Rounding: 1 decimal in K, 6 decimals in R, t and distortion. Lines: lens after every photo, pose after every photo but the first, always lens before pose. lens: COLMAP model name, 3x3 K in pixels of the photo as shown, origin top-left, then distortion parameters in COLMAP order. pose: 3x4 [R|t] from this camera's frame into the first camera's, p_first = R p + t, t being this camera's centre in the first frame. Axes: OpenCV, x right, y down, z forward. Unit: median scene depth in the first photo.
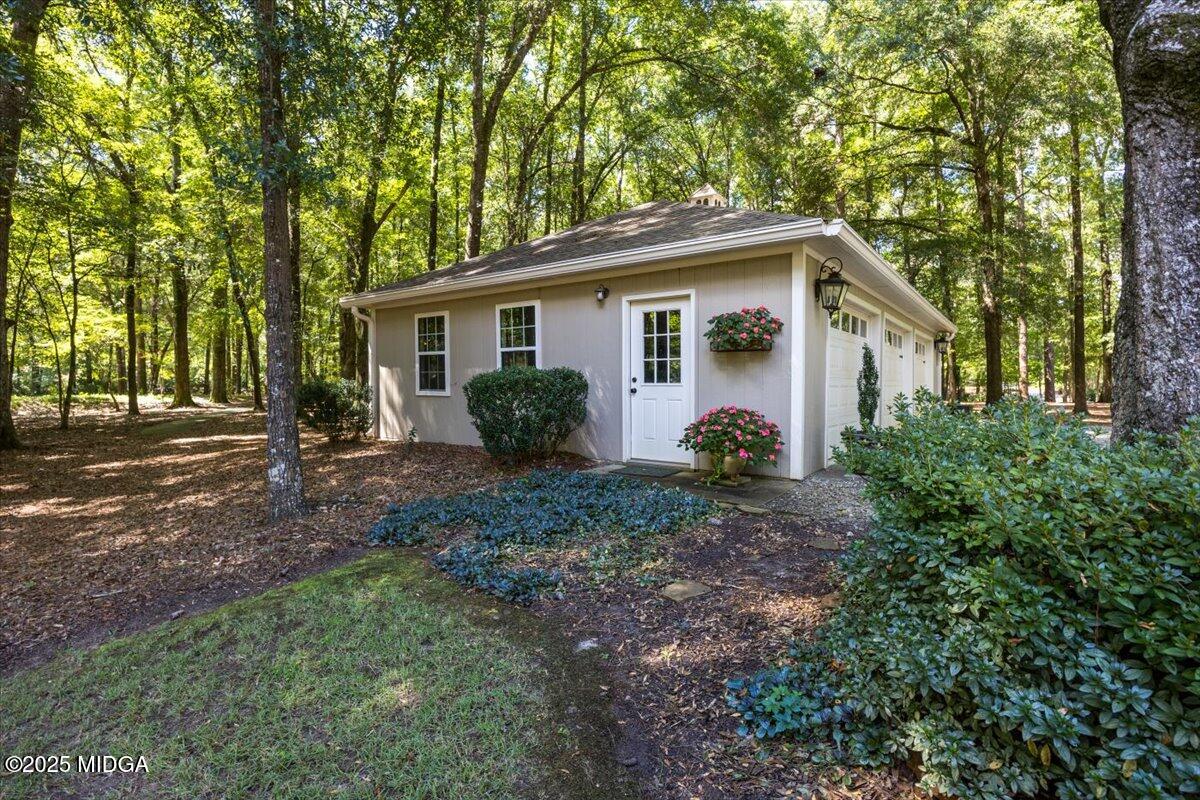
lens RADIAL K [[536.9, 0, 600.0], [0, 536.9, 400.0], [0, 0, 1]] dist [0.000095, 0.000126]
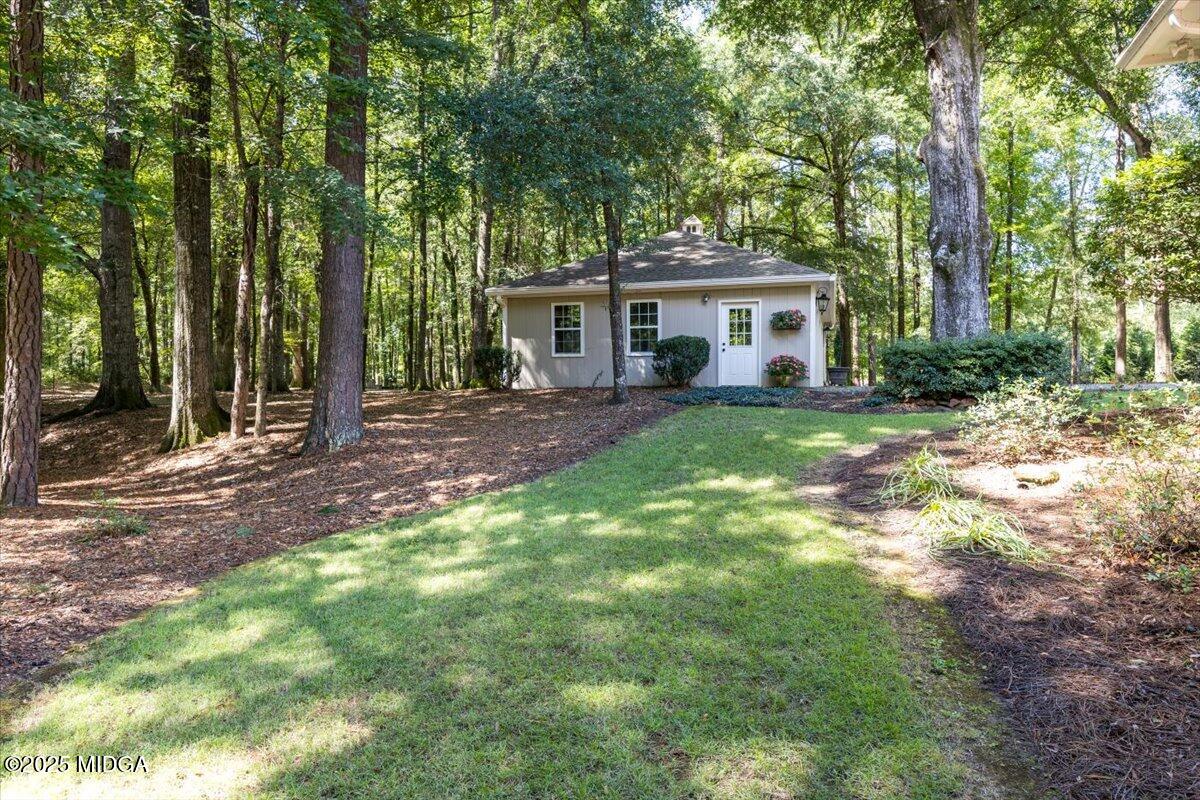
lens RADIAL K [[615.8, 0, 600.0], [0, 615.8, 400.0], [0, 0, 1]] dist [0.000393, -0.000070]
pose [[0.960525, -0.010209, 0.278005, -0.858397], [0.008448, 0.999936, 0.007532, 0.124646], [-0.278064, -0.004886, 0.960550, -0.867010]]
